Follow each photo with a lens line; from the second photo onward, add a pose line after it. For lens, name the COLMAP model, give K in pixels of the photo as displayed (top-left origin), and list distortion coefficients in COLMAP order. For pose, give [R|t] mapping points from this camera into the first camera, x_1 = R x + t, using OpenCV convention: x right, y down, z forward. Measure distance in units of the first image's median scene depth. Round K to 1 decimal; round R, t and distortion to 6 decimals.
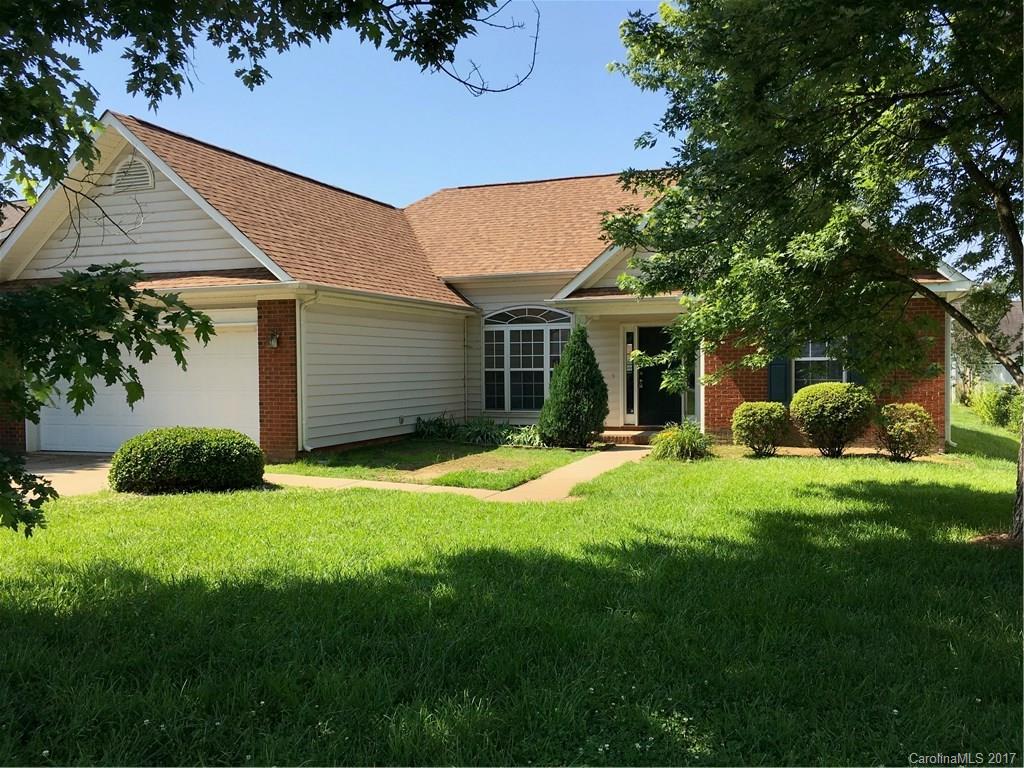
lens RADIAL K [[862.5, 0, 515.0], [0, 862.5, 384.7], [0, 0, 1]] dist [0.001240, -0.001022]
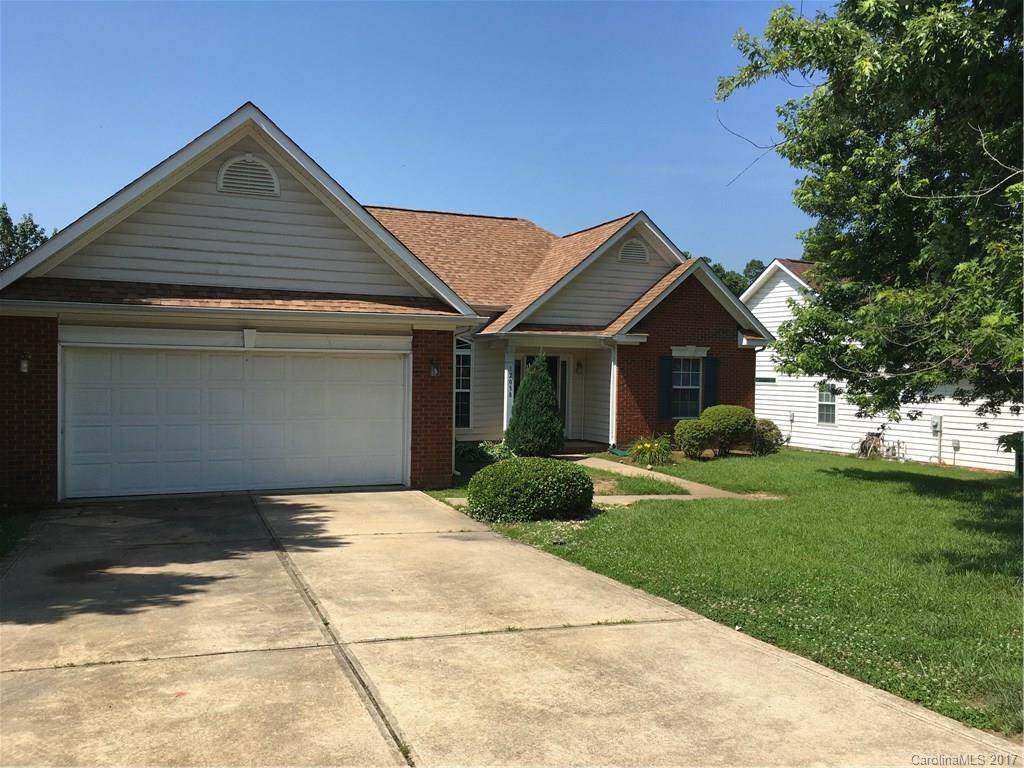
lens RADIAL K [[858.8, 0, 509.9], [0, 858.8, 383.4], [0, 0, 1]] dist [0.000316, 0.001421]
pose [[0.727211, 0.003416, 0.686405, -0.904429], [-0.004507, 0.999990, -0.000201, -0.034536], [-0.686399, -0.002947, 0.727219, 0.191267]]
